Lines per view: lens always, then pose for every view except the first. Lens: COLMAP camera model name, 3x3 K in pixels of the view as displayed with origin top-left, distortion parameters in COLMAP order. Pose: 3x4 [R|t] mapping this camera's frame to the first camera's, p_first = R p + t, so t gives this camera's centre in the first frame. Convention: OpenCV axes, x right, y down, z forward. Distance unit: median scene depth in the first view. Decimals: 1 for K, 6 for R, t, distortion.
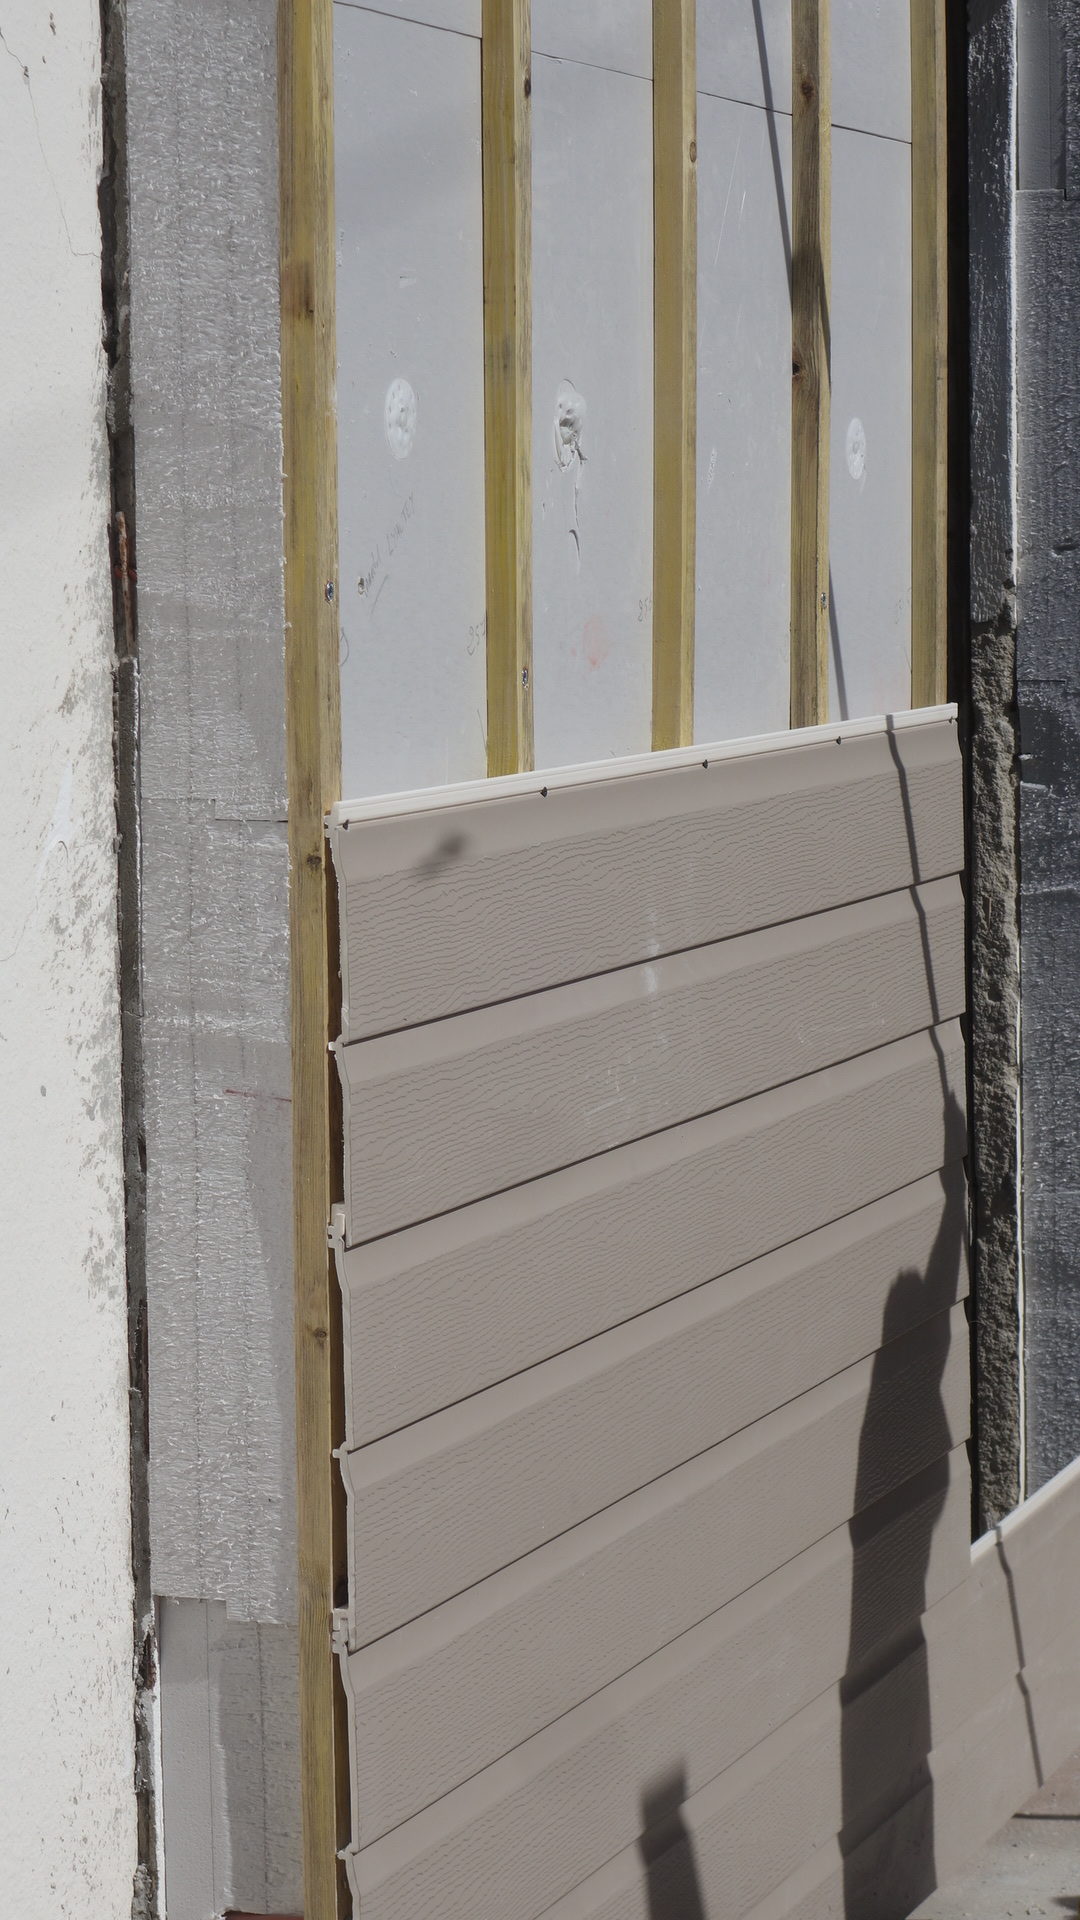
lens RADIAL K [[4742.2, 0, 543.9], [0, 4742.2, 973.7], [0, 0, 1]] dist [0.034539, 0.000000]
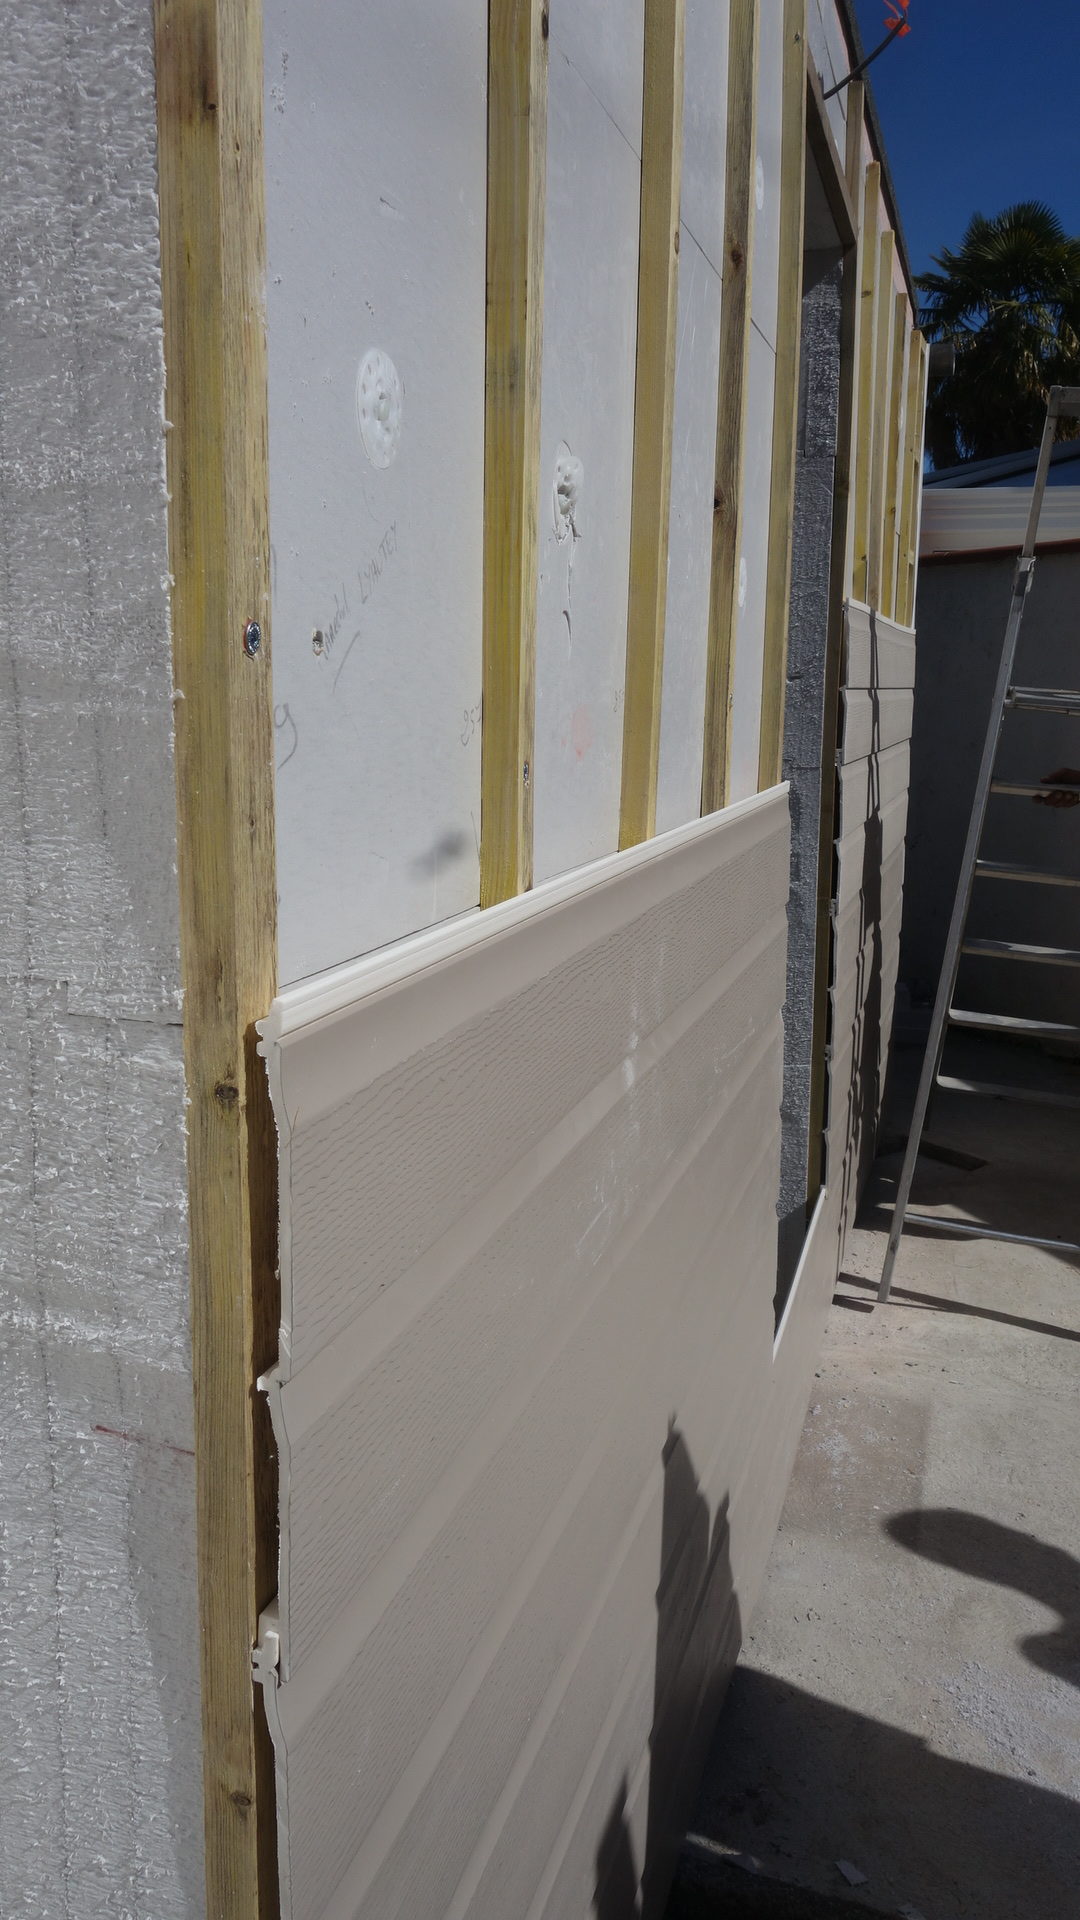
lens RADIAL K [[1516.0, 0, 538.8], [0, 1516.0, 957.2], [0, 0, 1]] dist [0.010109, -0.009597]
pose [[0.997416, 0.011400, 0.070926, -0.022448], [-0.017040, 0.996695, 0.079426, -0.055971], [-0.069786, -0.080429, 0.994314, 0.795119]]
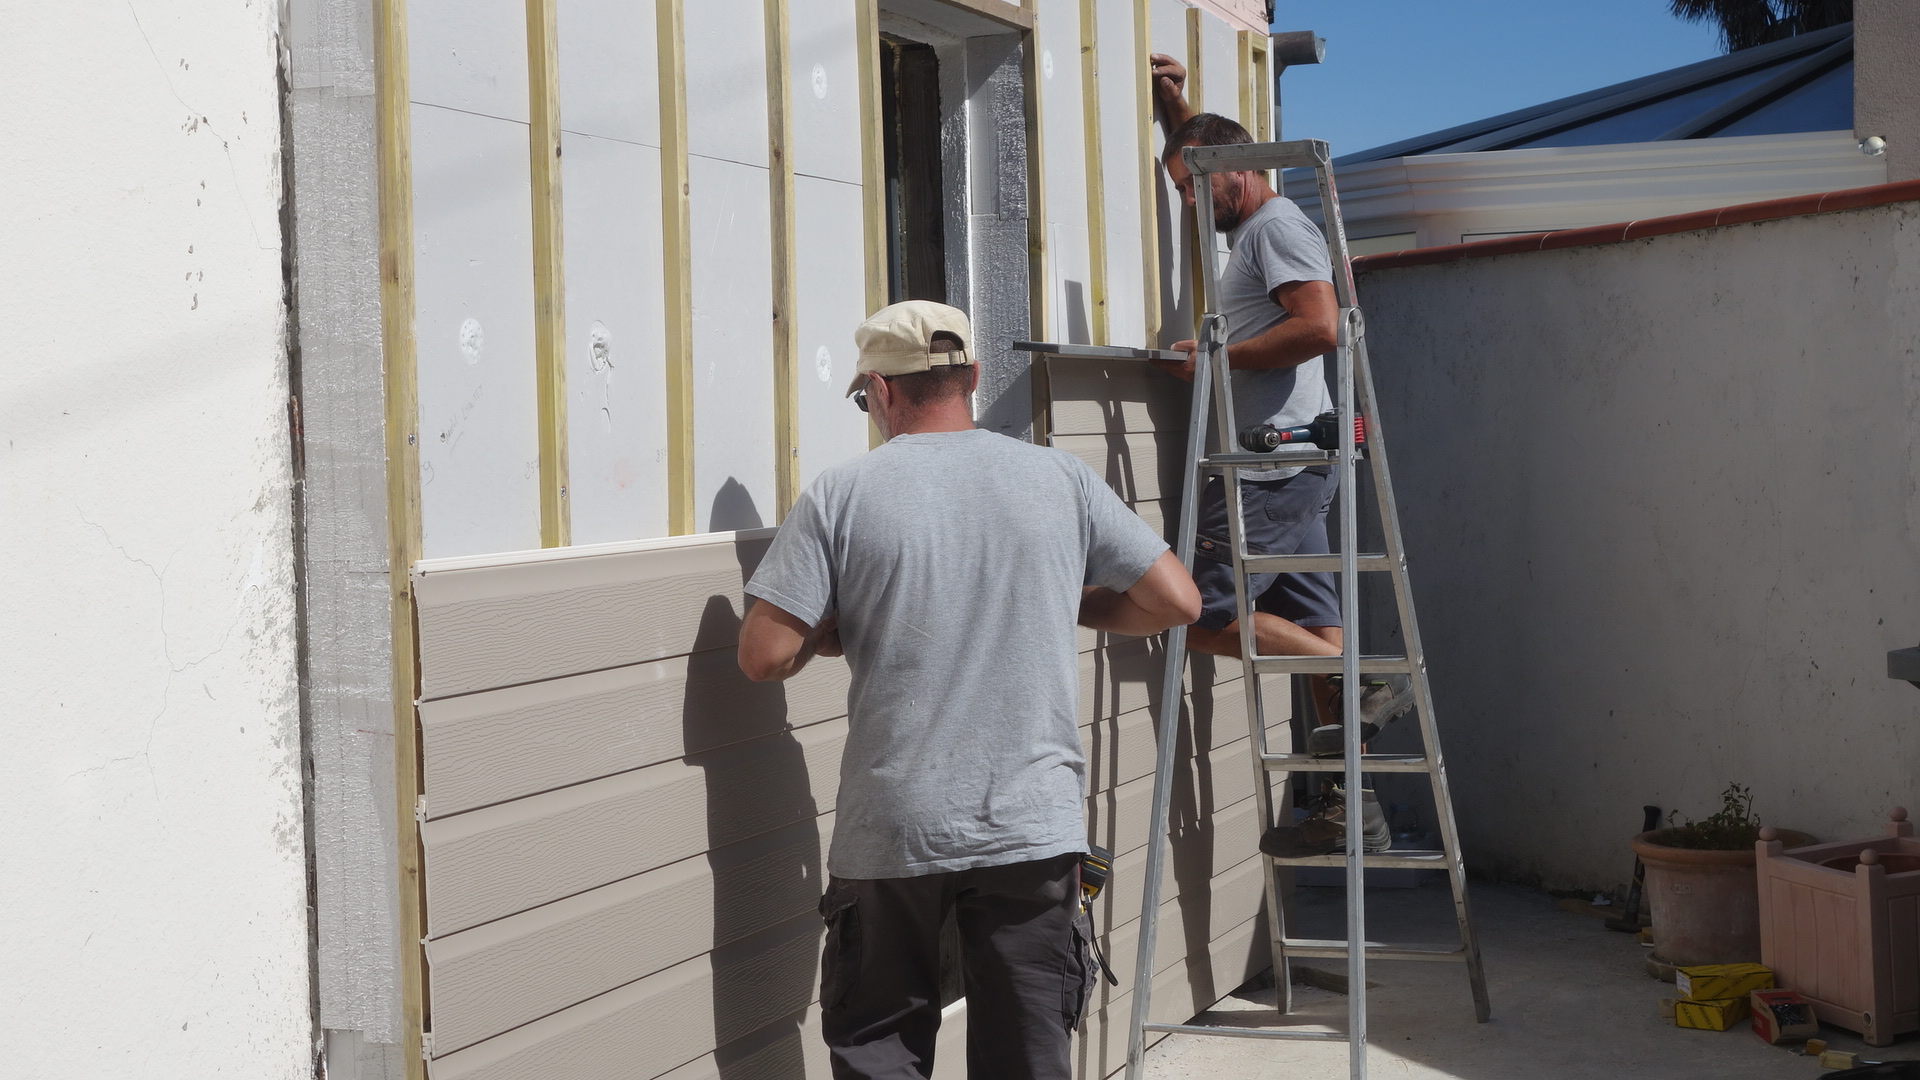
lens RADIAL K [[3014.9, 0, 956.1], [0, 3014.9, 540.3], [0, 0, 1]] dist [0.016671, 0.000000]
pose [[0.999879, -0.015279, 0.002802, 0.147230], [0.015425, 0.997890, -0.063065, 0.028249], [-0.001833, 0.063100, 0.998006, -0.095245]]
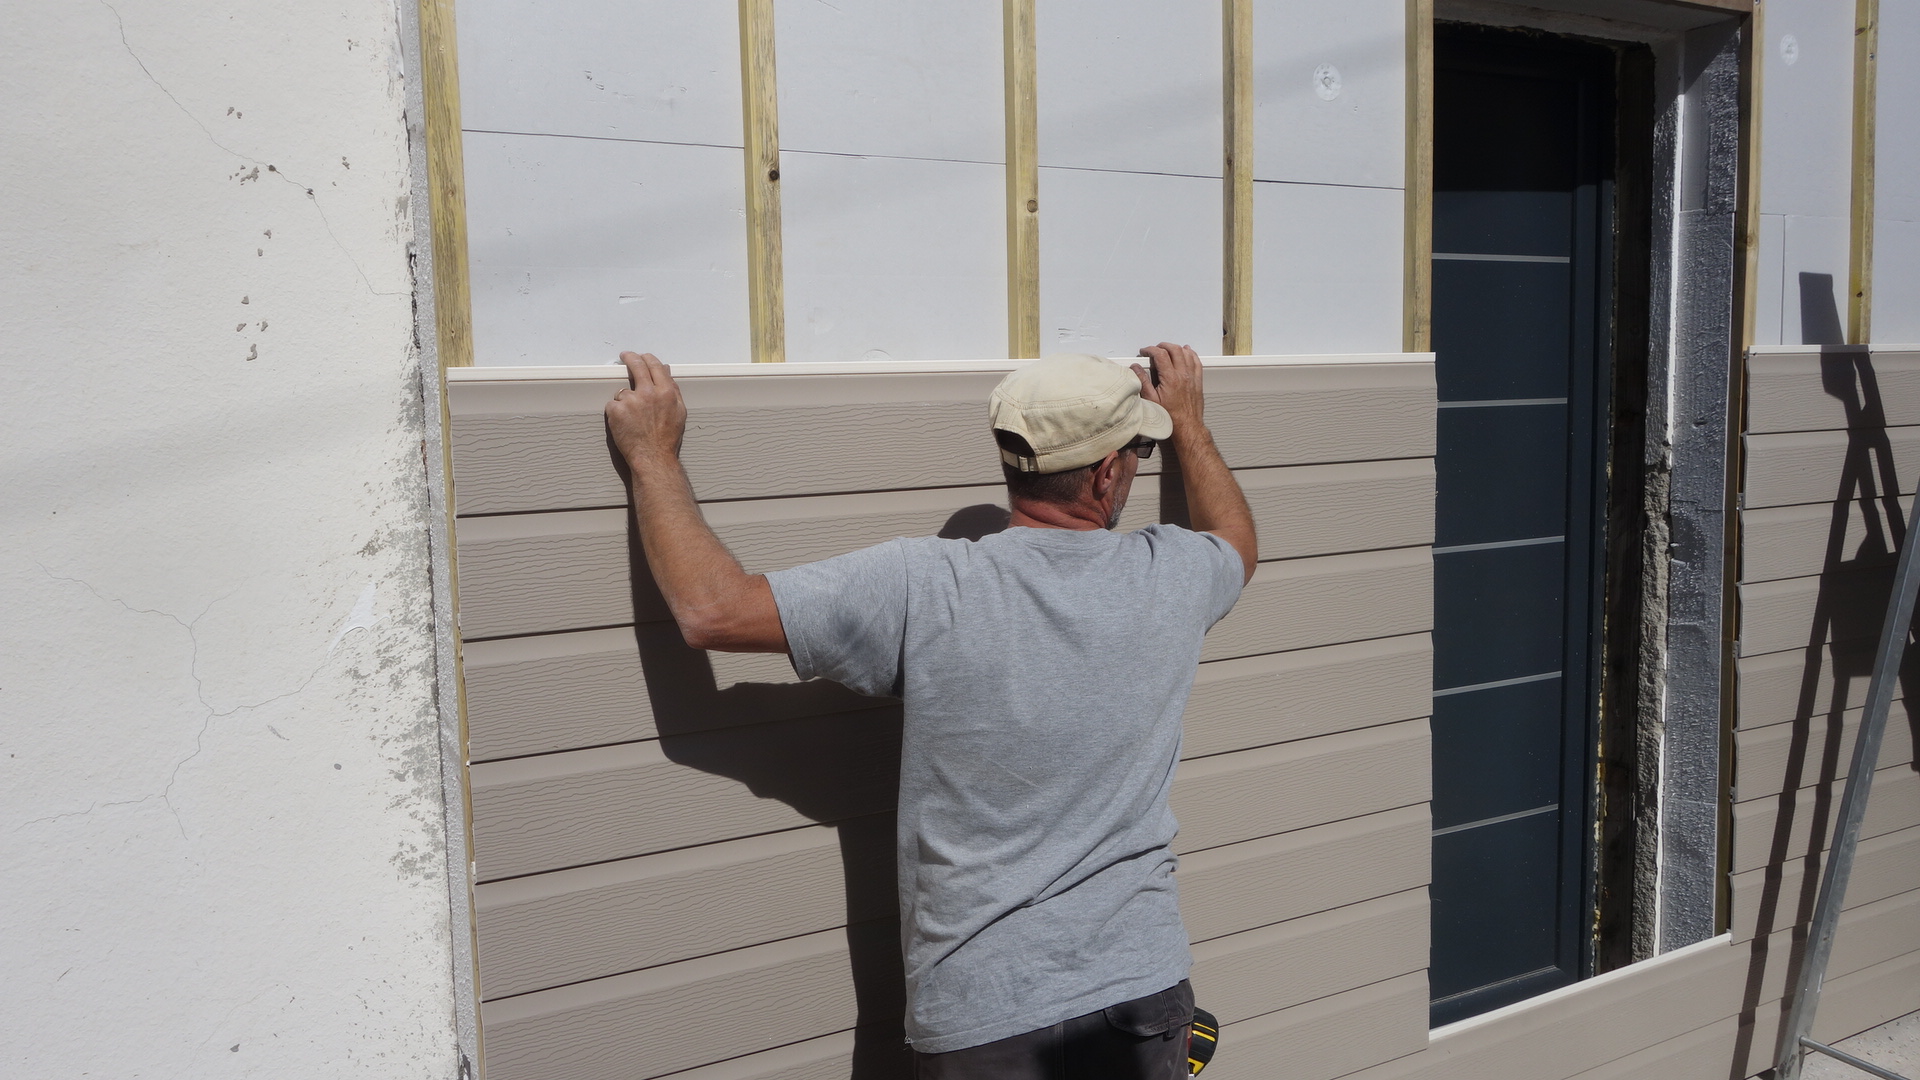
lens RADIAL K [[1516.0, 0, 951.8], [0, 1516.0, 546.7], [0, 0, 1]] dist [0.010109, -0.009597]
pose [[0.767477, 0.065034, -0.637769, 0.417581], [-0.050798, 0.997882, 0.040627, -0.089957], [0.639060, 0.001218, 0.769156, 0.688490]]
